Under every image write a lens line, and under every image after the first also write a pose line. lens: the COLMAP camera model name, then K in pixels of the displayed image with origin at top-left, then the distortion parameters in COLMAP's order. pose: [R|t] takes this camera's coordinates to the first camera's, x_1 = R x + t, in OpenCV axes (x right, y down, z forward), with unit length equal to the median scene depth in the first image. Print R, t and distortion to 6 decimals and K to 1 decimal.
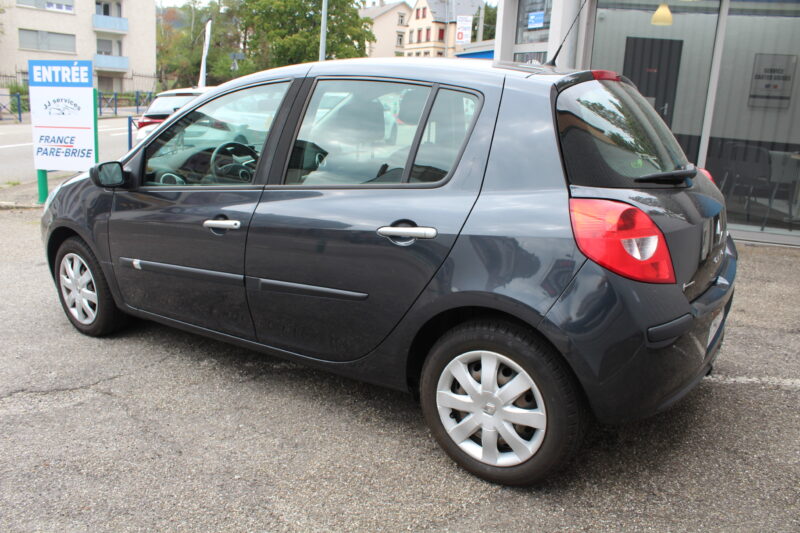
lens RADIAL K [[659.4, 0, 400.0], [0, 659.4, 266.5], [0, 0, 1]] dist [-0.167564, 0.159655]
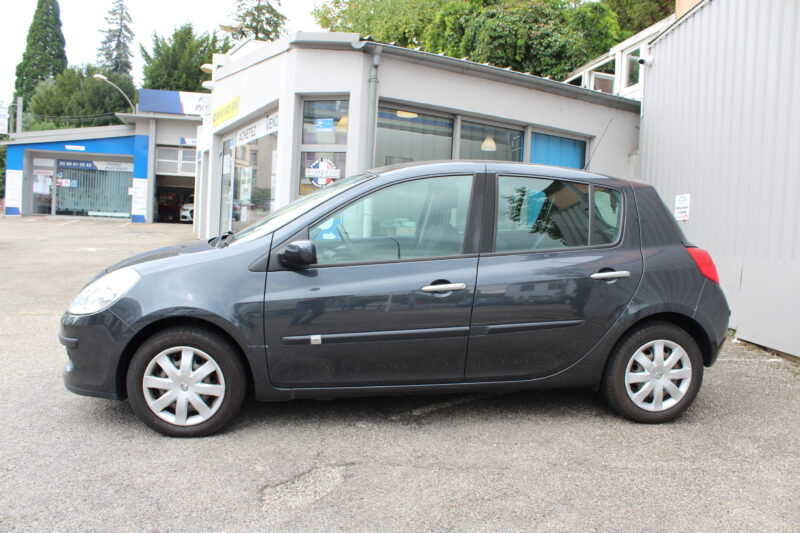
lens RADIAL K [[659.4, 0, 400.0], [0, 659.4, 266.5], [0, 0, 1]] dist [-0.167564, 0.159655]
pose [[0.741603, -0.053988, 0.668663, -1.135399], [0.147455, 0.985498, -0.083970, -0.013071], [-0.654433, 0.160870, 0.738809, 0.136970]]
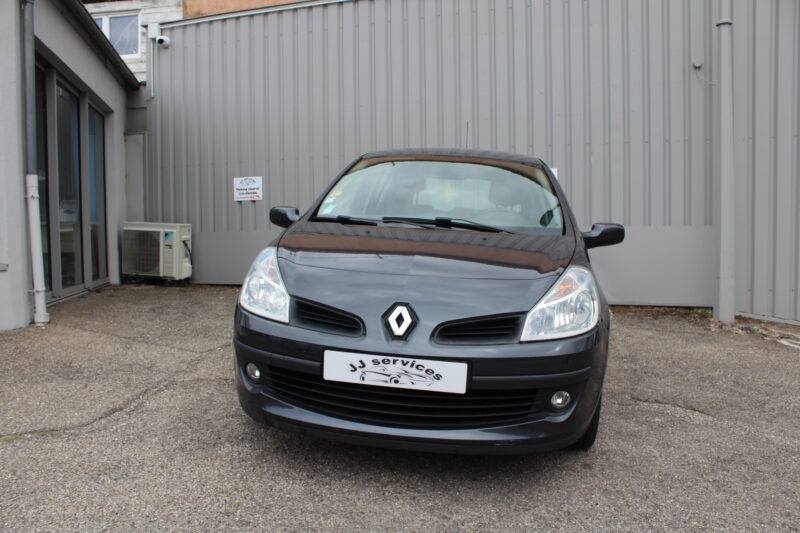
lens RADIAL K [[659.4, 0, 400.0], [0, 659.4, 266.5], [0, 0, 1]] dist [-0.167564, 0.159655]
pose [[-0.420498, -0.098383, 0.901944, -1.478358], [0.192930, 0.961672, 0.194845, -0.422380], [-0.886544, 0.255943, -0.385400, 1.952796]]
